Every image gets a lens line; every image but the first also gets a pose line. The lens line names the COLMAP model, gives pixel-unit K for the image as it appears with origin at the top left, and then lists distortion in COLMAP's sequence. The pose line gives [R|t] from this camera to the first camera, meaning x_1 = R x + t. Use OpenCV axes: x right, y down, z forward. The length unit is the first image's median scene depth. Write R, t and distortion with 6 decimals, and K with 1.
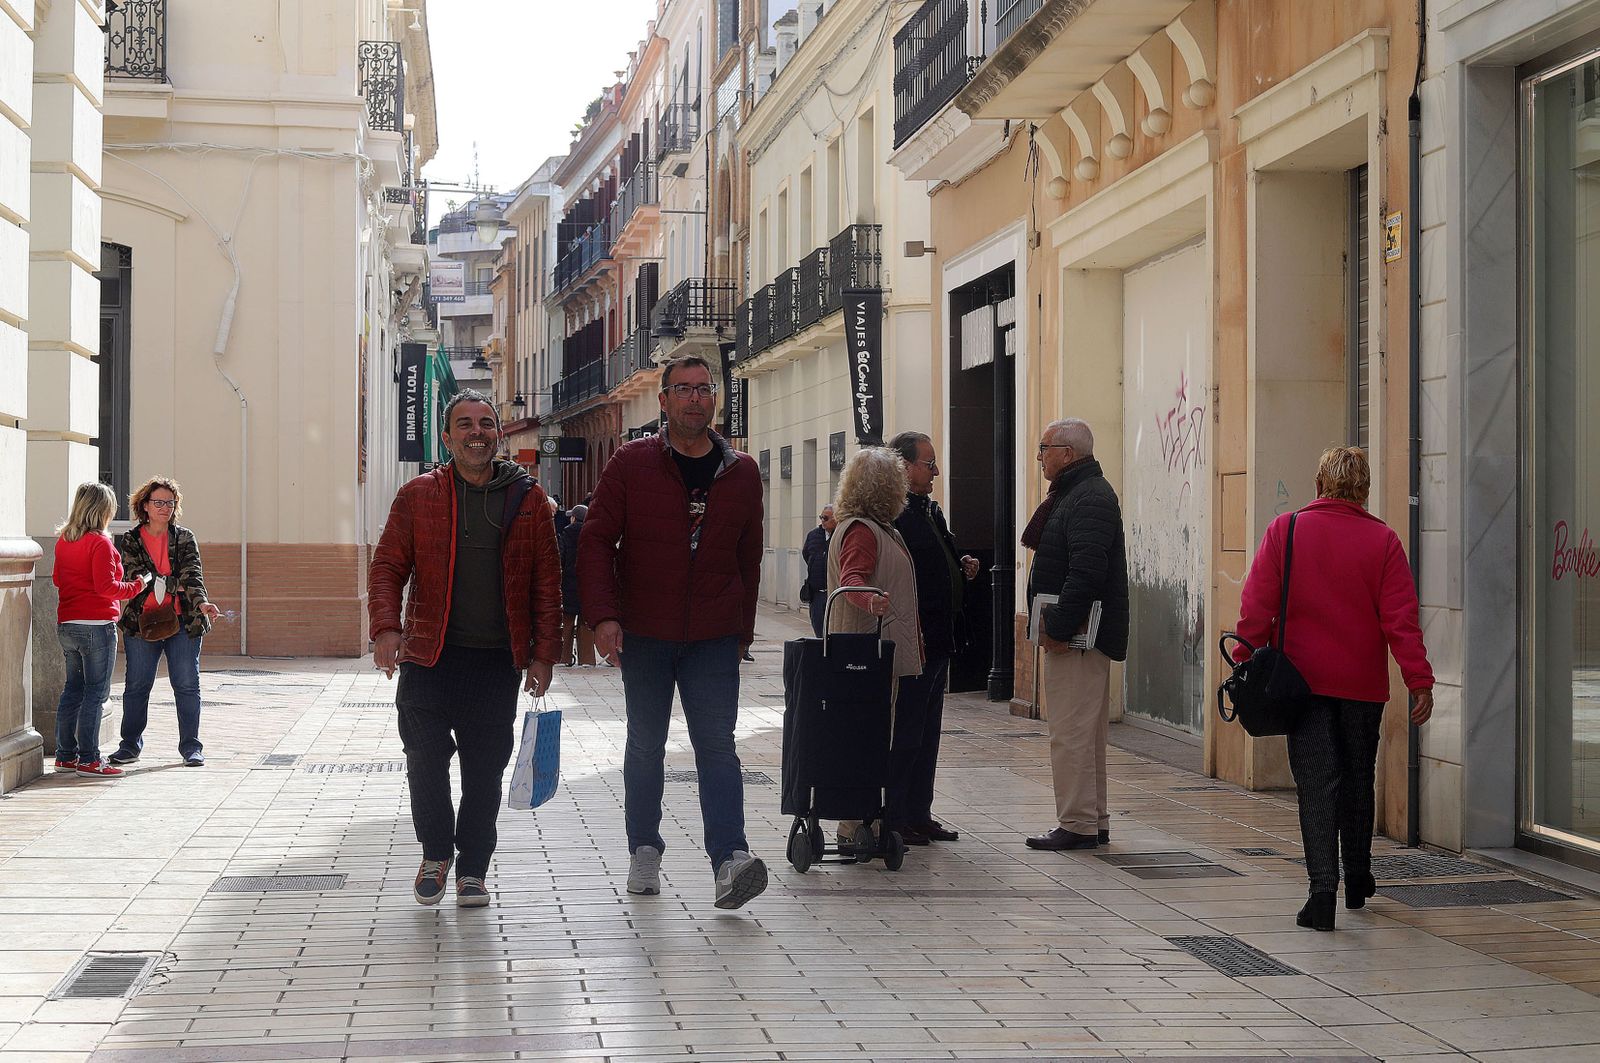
lens RADIAL K [[2737.4, 0, 804.5], [0, 2737.4, 561.2], [0, 0, 1]] dist [-0.067163, -0.809389]
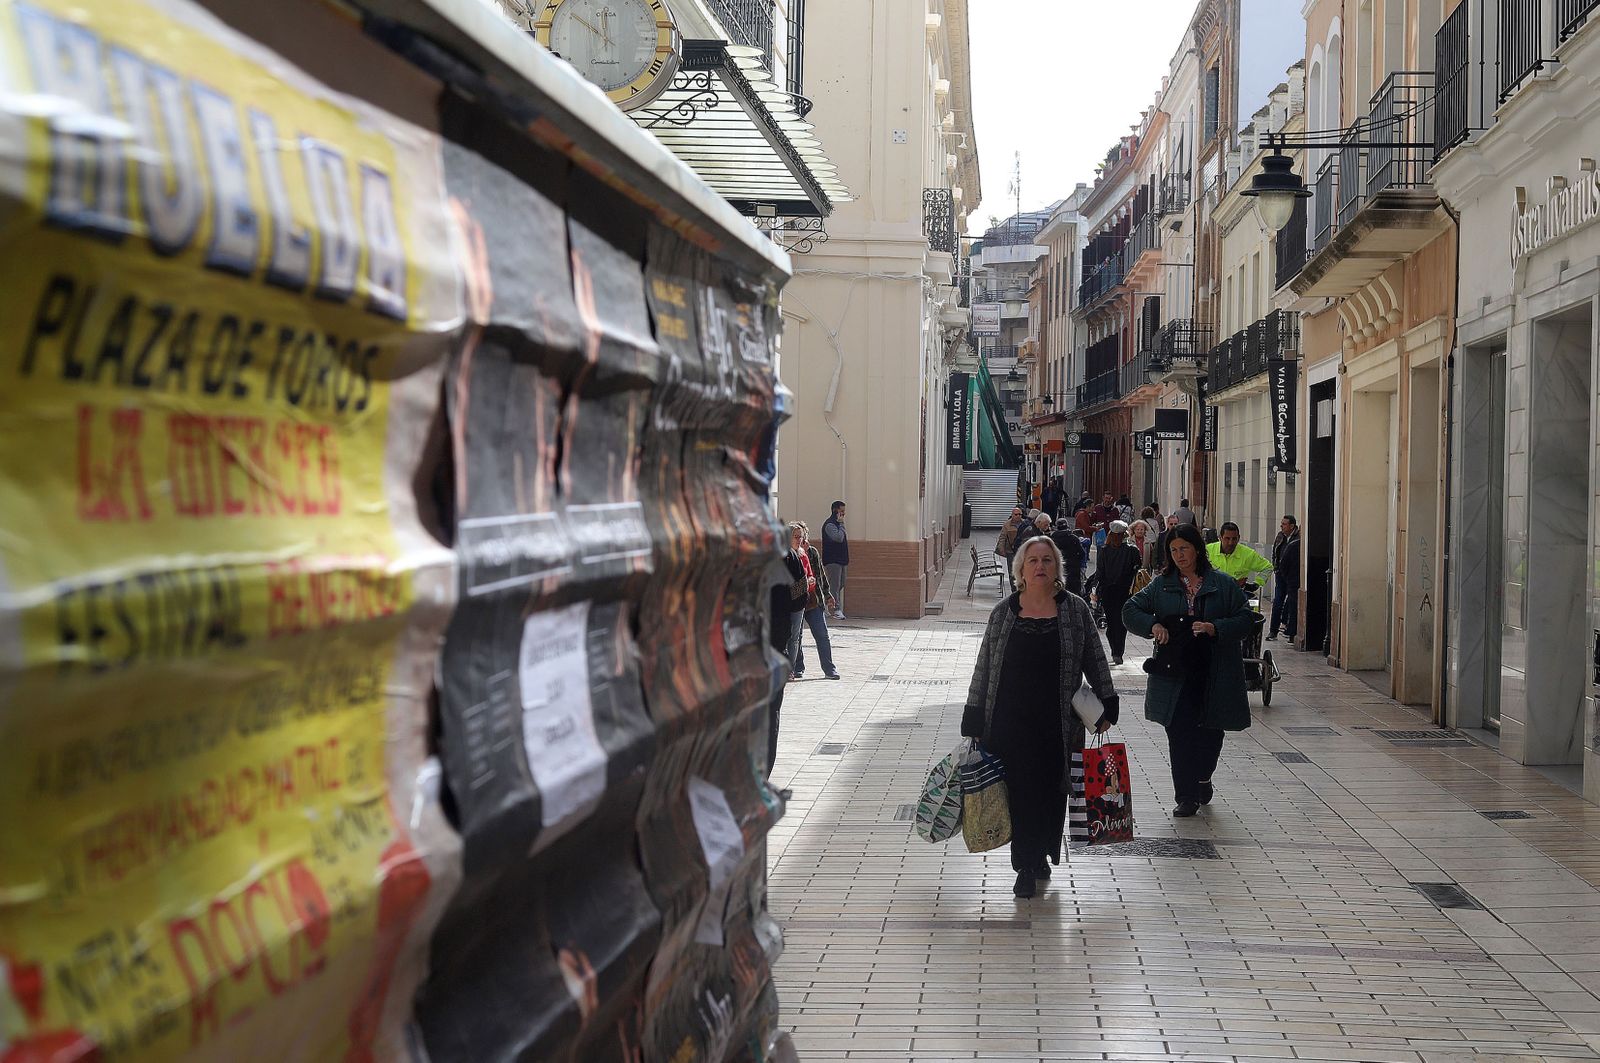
lens RADIAL K [[2737.4, 0, 804.5], [0, 2737.4, 561.2], [0, 0, 1]] dist [-0.067163, -0.809389]
pose [[0.980375, 0.017624, -0.196352, 0.037279], [-0.014579, 0.999750, 0.016944, -0.011213], [0.196601, -0.013749, 0.980387, -0.260245]]
